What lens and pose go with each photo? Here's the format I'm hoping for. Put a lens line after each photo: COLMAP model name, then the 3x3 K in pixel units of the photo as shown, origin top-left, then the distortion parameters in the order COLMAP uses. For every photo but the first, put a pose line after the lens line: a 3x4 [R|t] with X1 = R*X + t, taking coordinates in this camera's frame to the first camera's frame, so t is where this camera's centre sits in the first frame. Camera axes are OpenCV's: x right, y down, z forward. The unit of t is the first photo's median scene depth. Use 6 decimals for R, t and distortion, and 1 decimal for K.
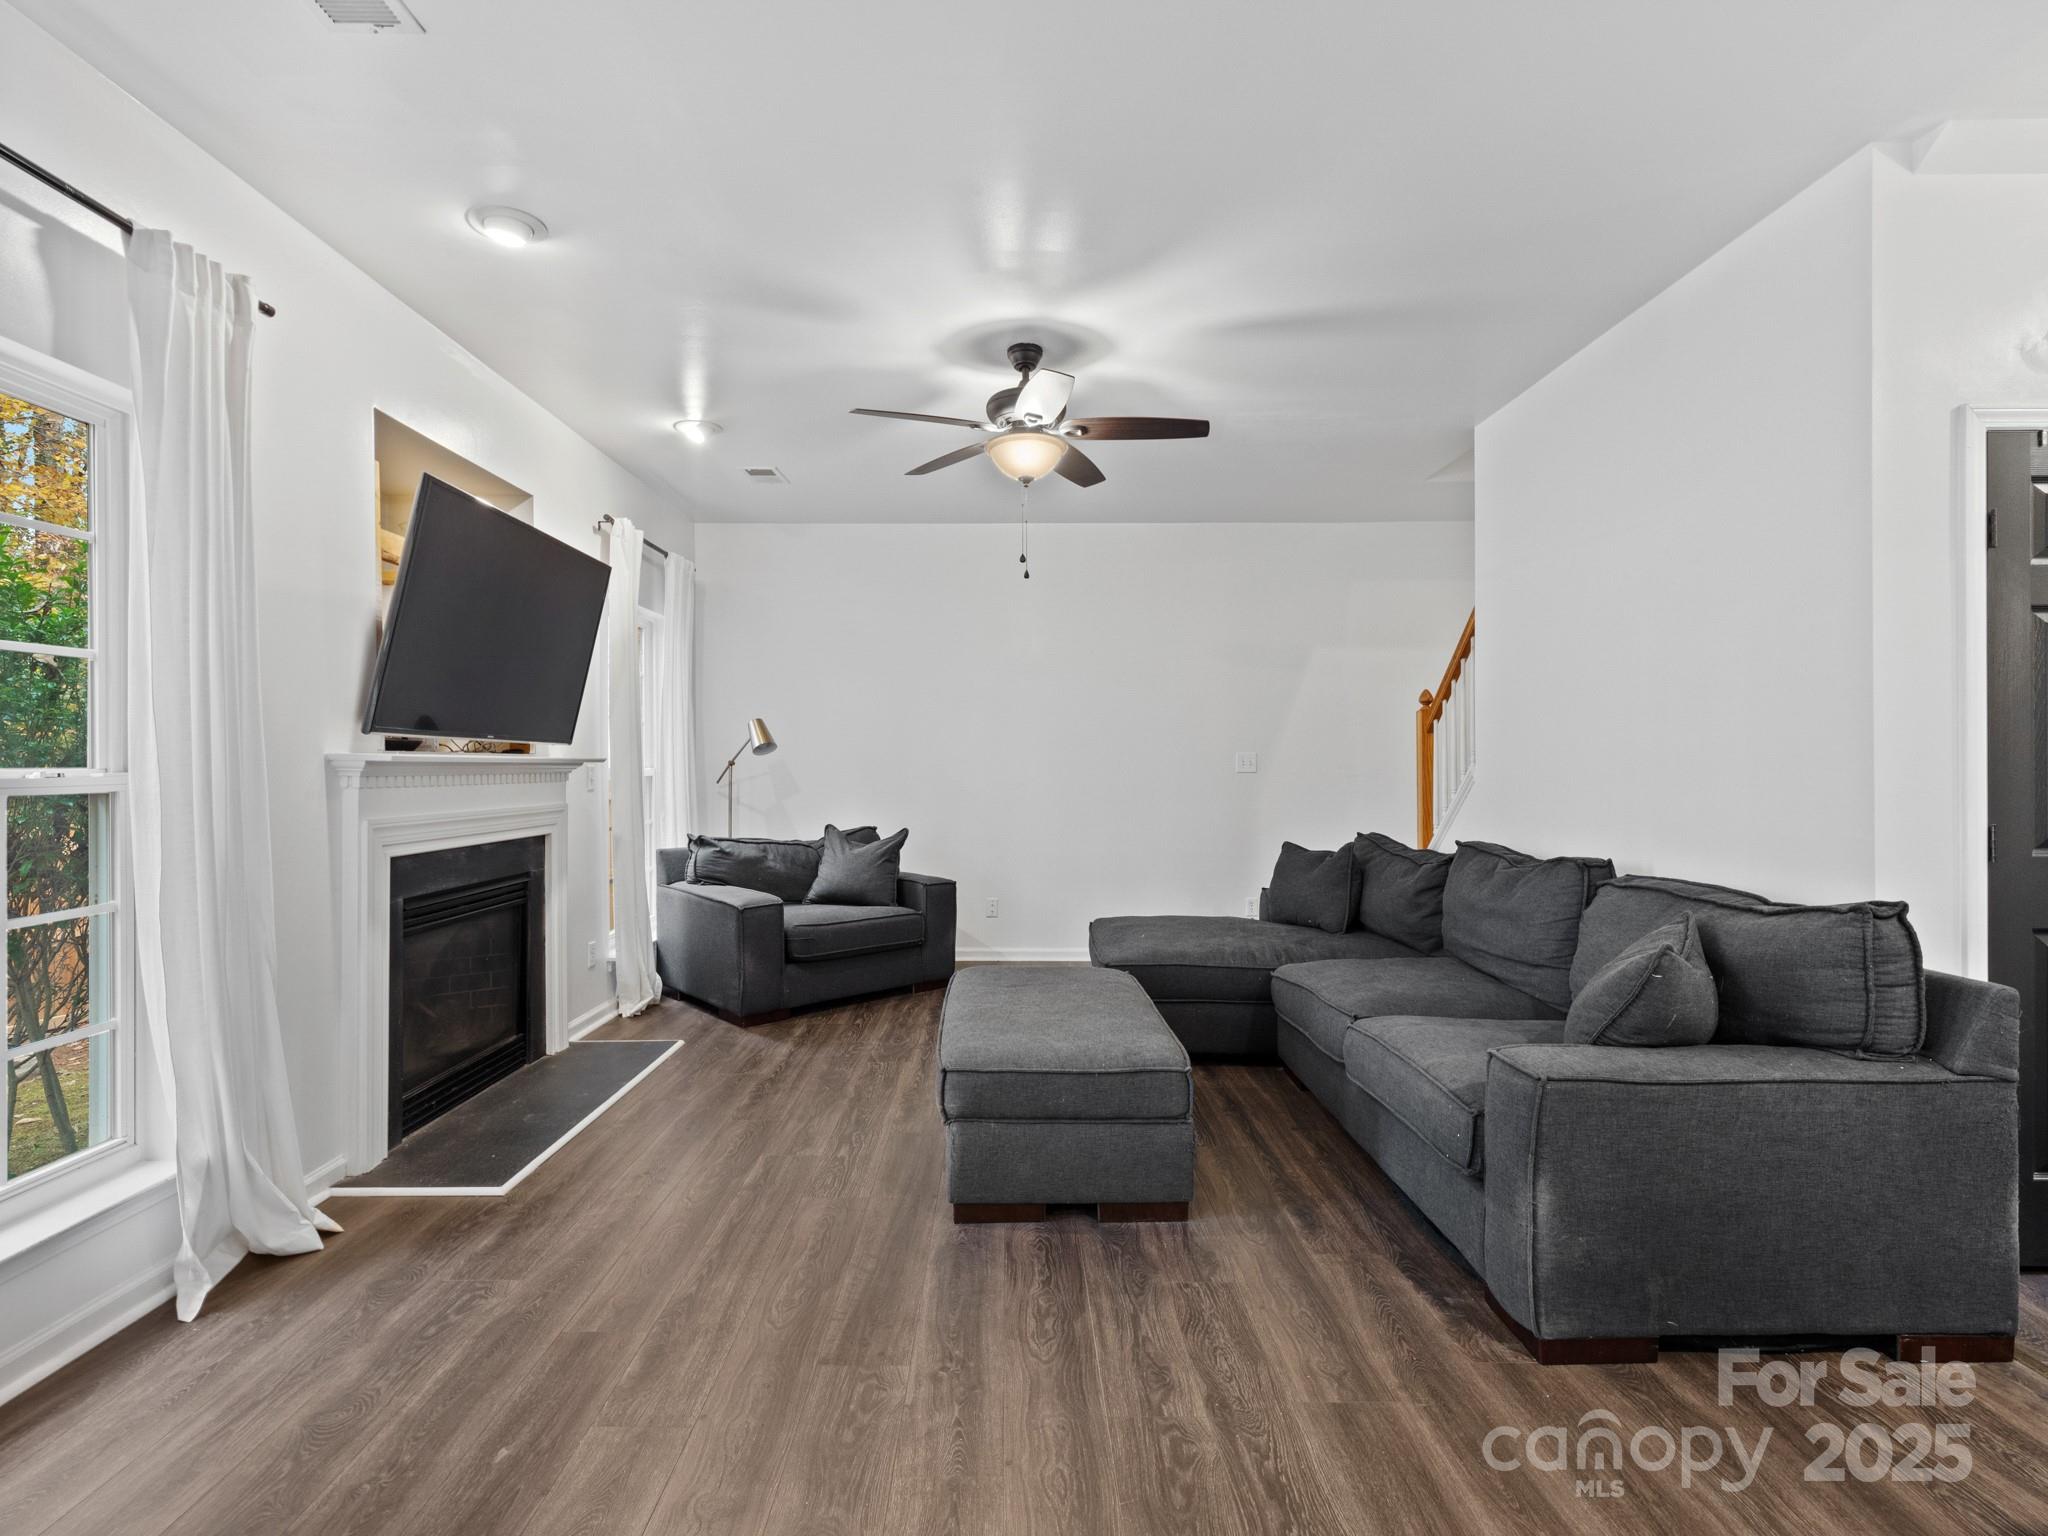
lens RADIAL K [[993.6, 0, 1017.5], [0, 993.6, 765.7], [0, 0, 1]] dist [0.005625, -0.001038]
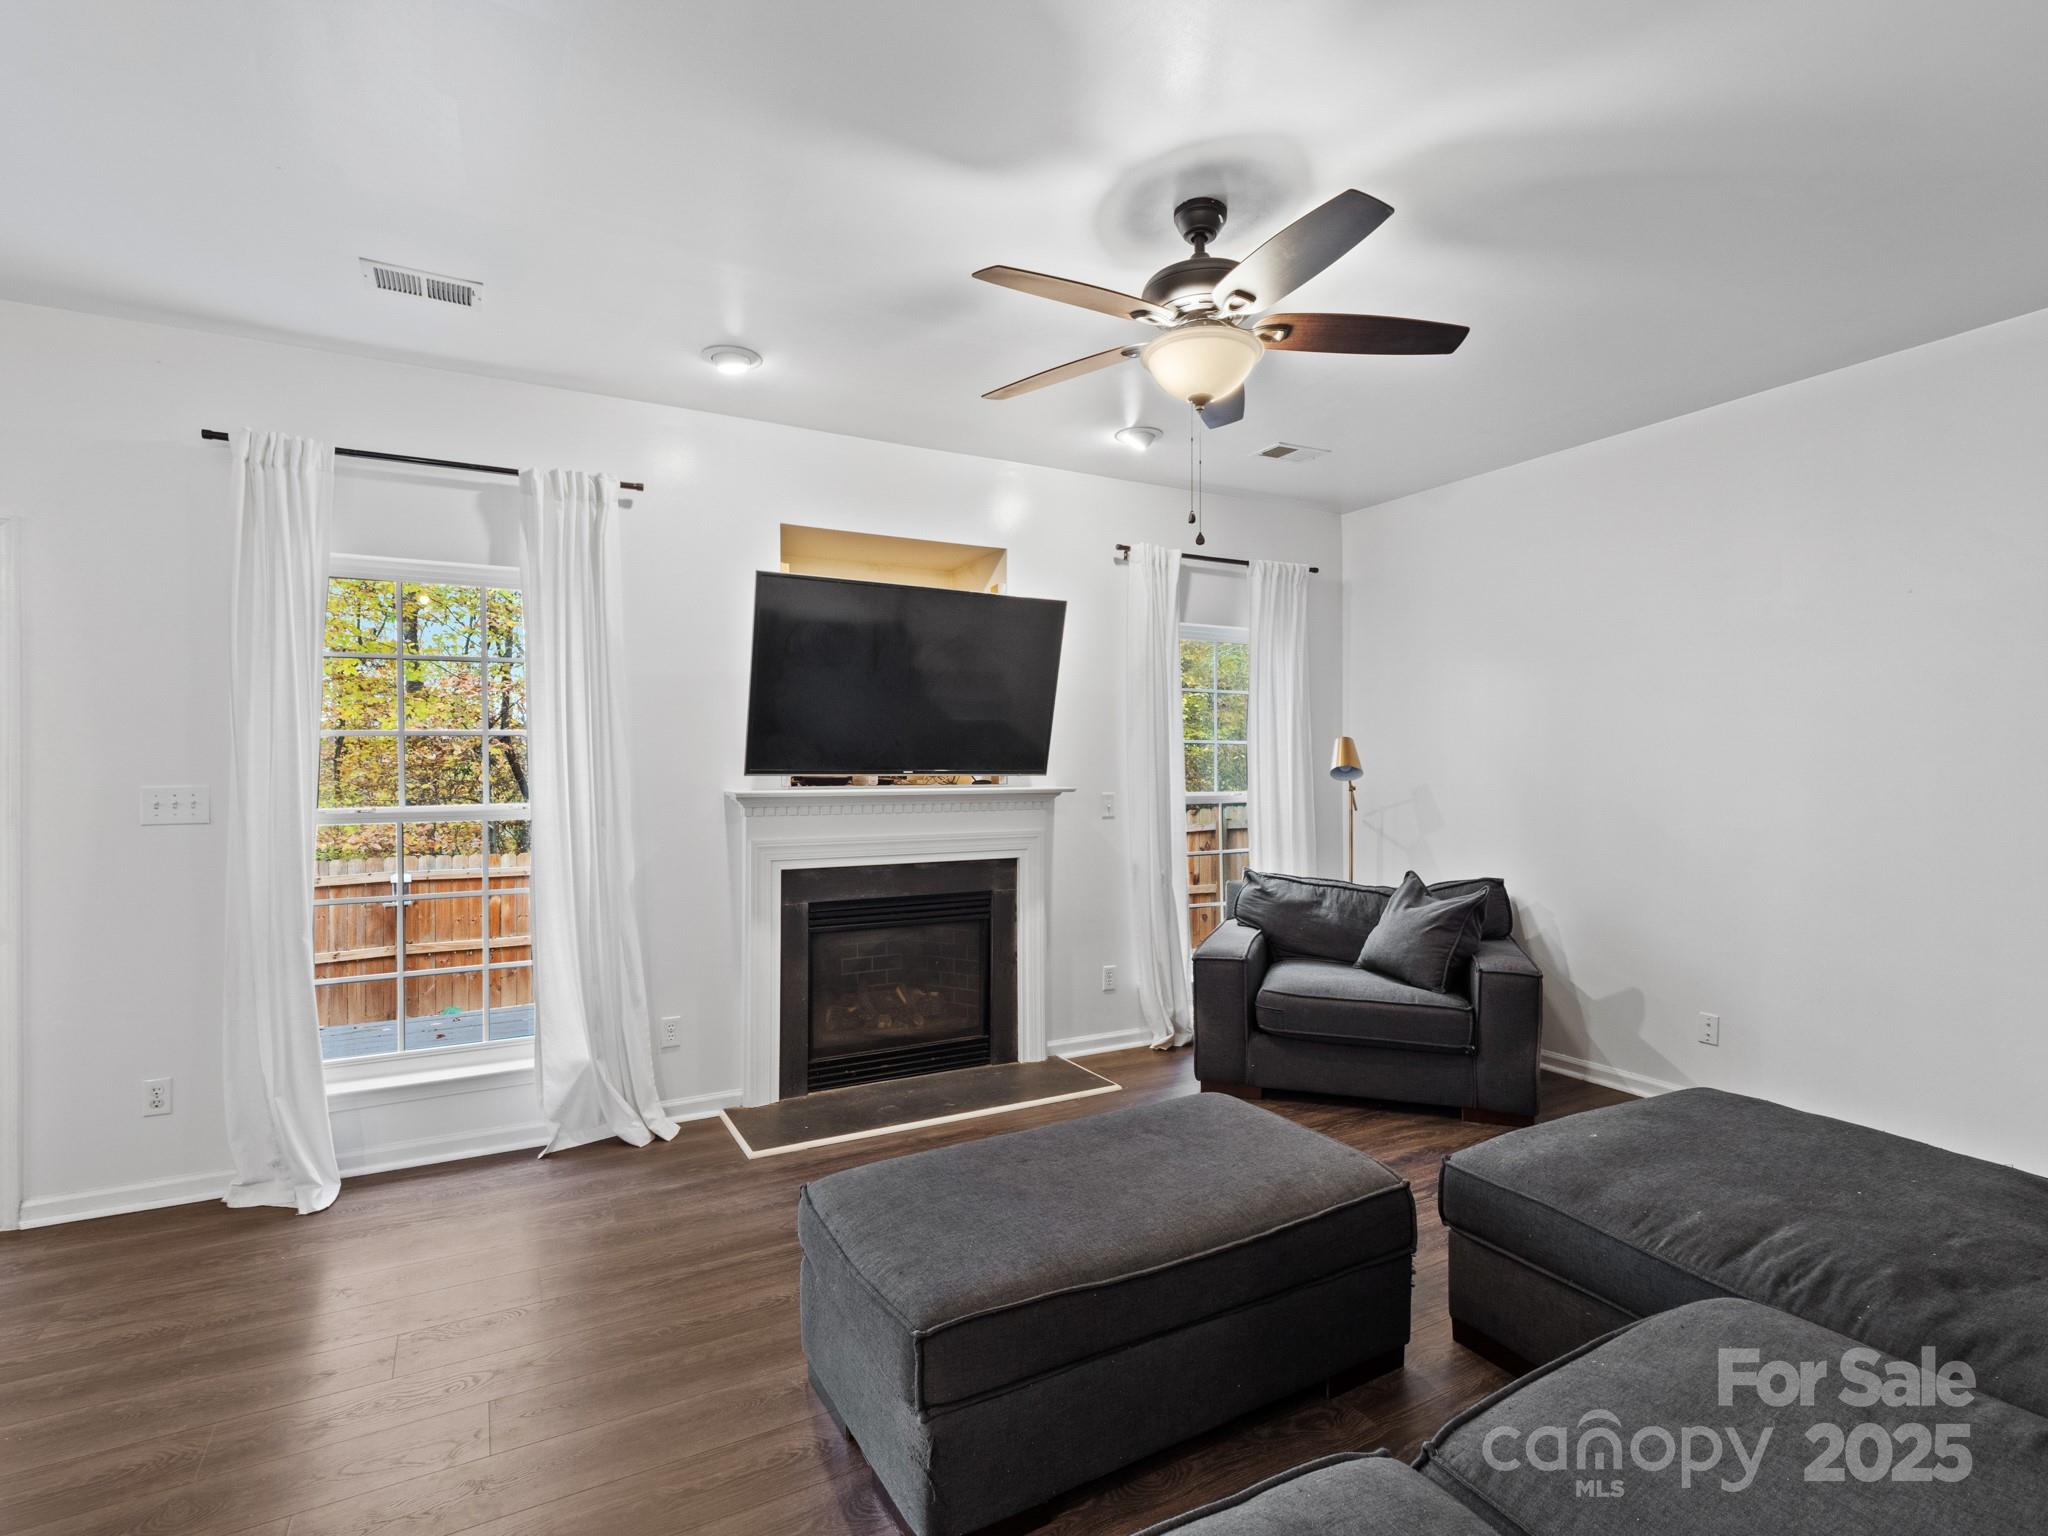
lens RADIAL K [[993.6, 0, 1015.6], [0, 993.6, 768.5], [0, 0, 1]] dist [0.005625, -0.001038]
pose [[0.469204, 0.003537, -0.883083, 0.496697], [0.000885, 0.999990, 0.004475, -0.034475], [0.883089, -0.002881, 0.469196, 0.510370]]
